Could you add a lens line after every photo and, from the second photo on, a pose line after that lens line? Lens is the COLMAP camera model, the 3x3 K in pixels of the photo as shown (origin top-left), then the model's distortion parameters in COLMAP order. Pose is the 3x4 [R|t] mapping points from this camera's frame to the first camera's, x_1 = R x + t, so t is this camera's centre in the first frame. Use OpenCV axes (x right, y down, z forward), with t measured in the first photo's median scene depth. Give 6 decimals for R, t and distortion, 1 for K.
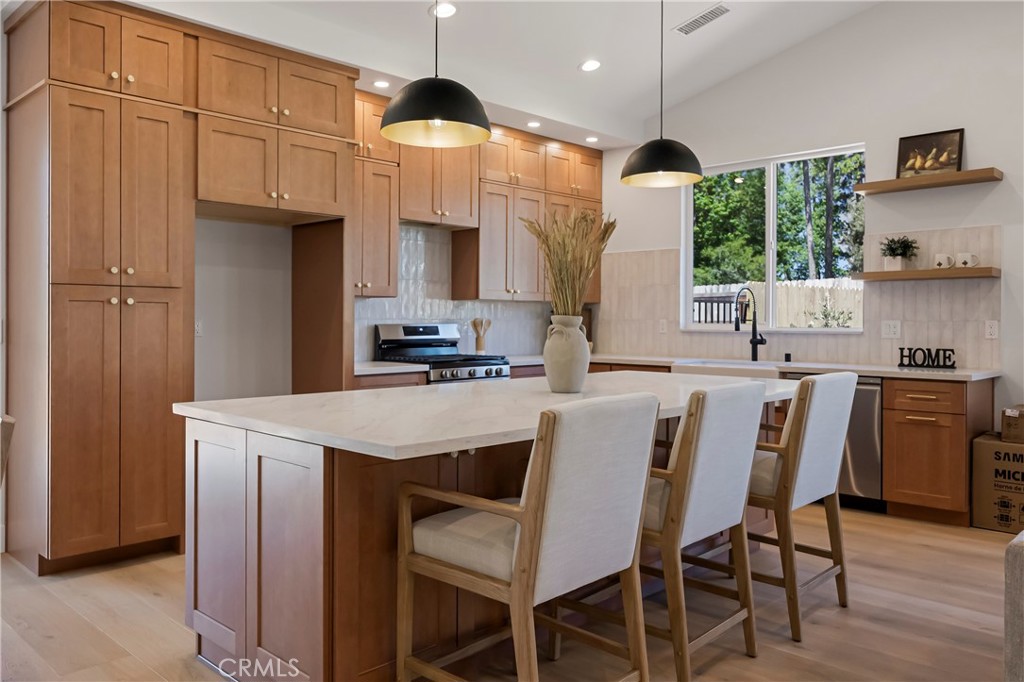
lens RADIAL K [[777.1, 0, 509.2], [0, 777.1, 315.2], [0, 0, 1]] dist [0.005470, 0.008590]
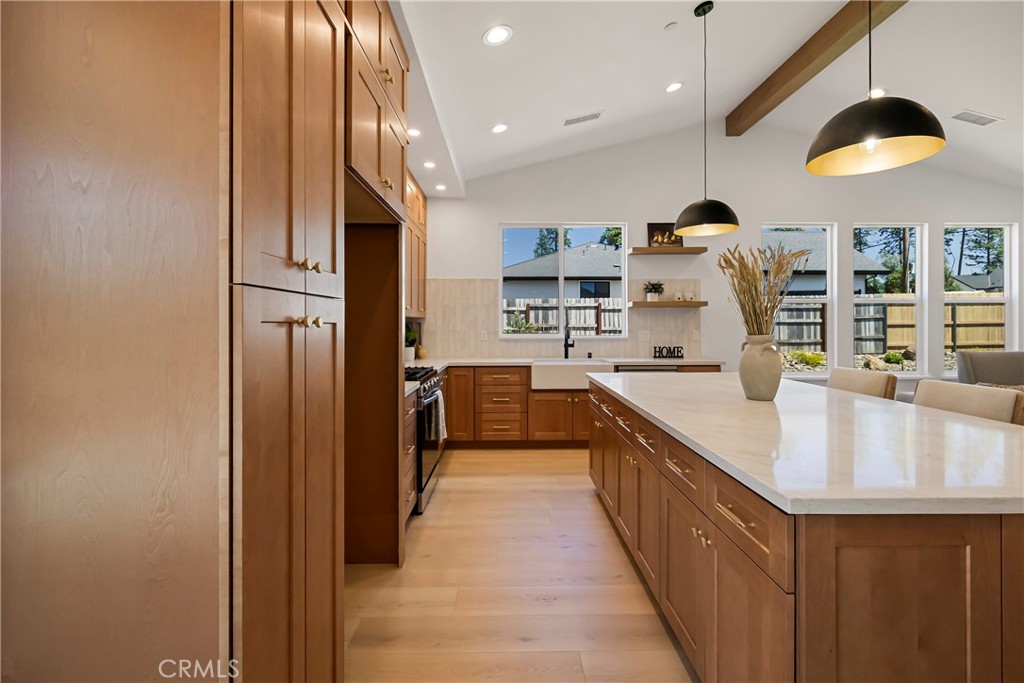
lens RADIAL K [[509.8, 0, 511.8], [0, 509.8, 334.2], [0, 0, 1]] dist [0.002152, 0.000148]
pose [[0.705141, -0.008181, 0.709020, -0.513318], [-0.000112, 0.999932, 0.011648, 0.001209], [-0.709068, -0.008293, 0.705092, 0.444054]]
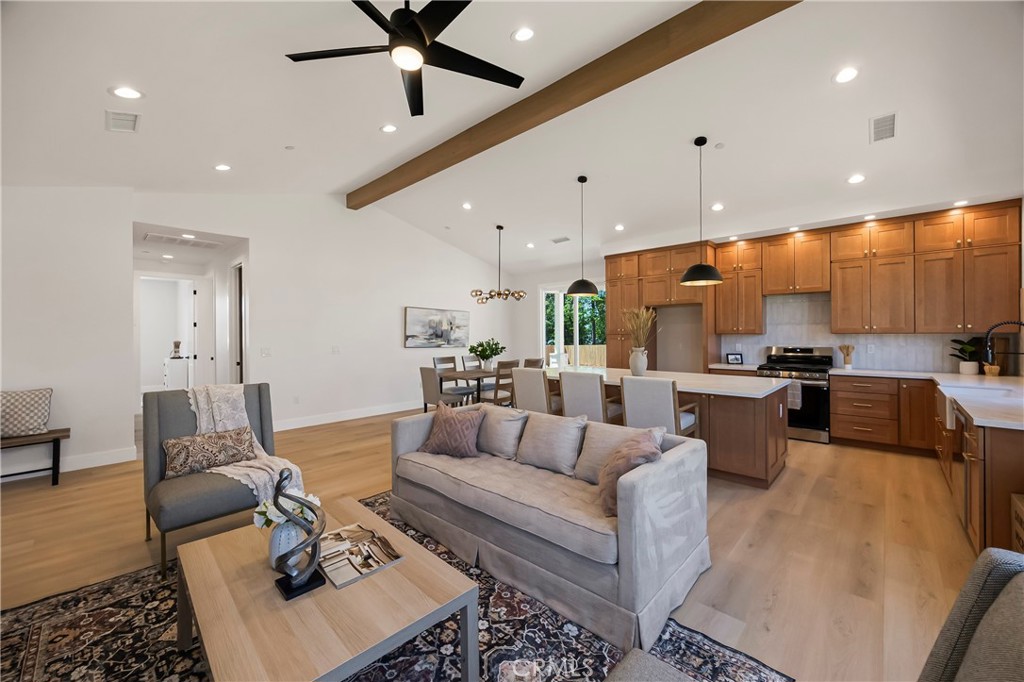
lens RADIAL K [[413.4, 0, 501.5], [0, 413.4, 333.0], [0, 0, 1]] dist [-0.000639, -0.000314]
pose [[0.013477, -0.004716, -0.999898, 0.986656], [0.015389, 0.999871, -0.004508, -0.033138], [0.999791, -0.015327, 0.013547, 0.325936]]
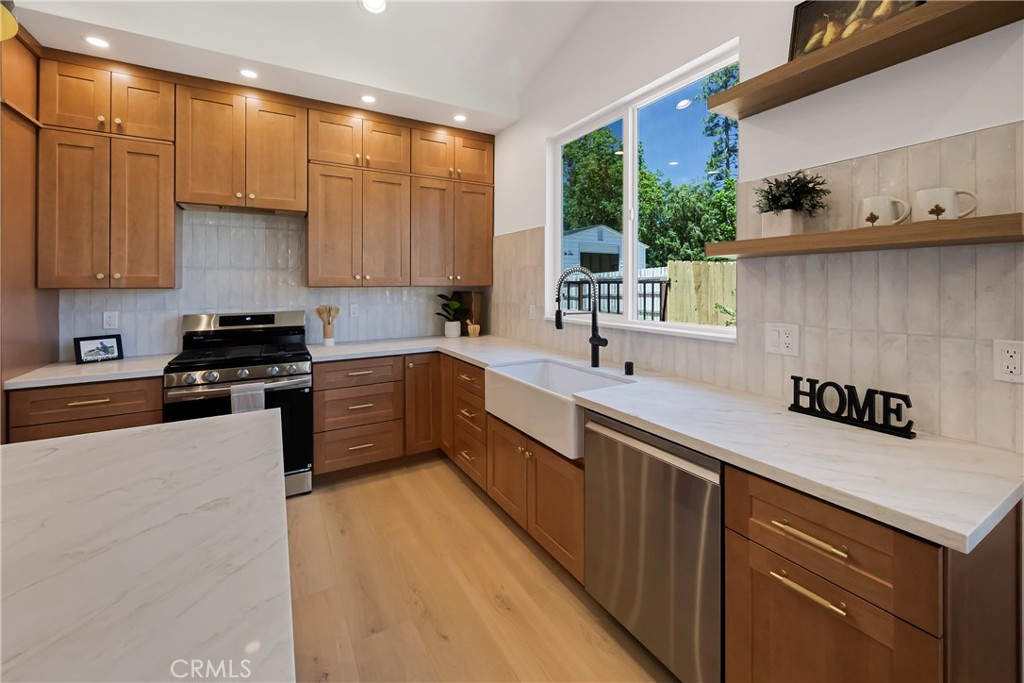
lens RADIAL K [[413.4, 0, 512.1], [0, 413.4, 284.4], [0, 0, 1]] dist [-0.000639, -0.000314]
pose [[0.964841, -0.008970, -0.262683, 0.393606], [0.010888, 0.999924, 0.005846, -0.027661], [0.262610, -0.008500, 0.964865, 0.676331]]
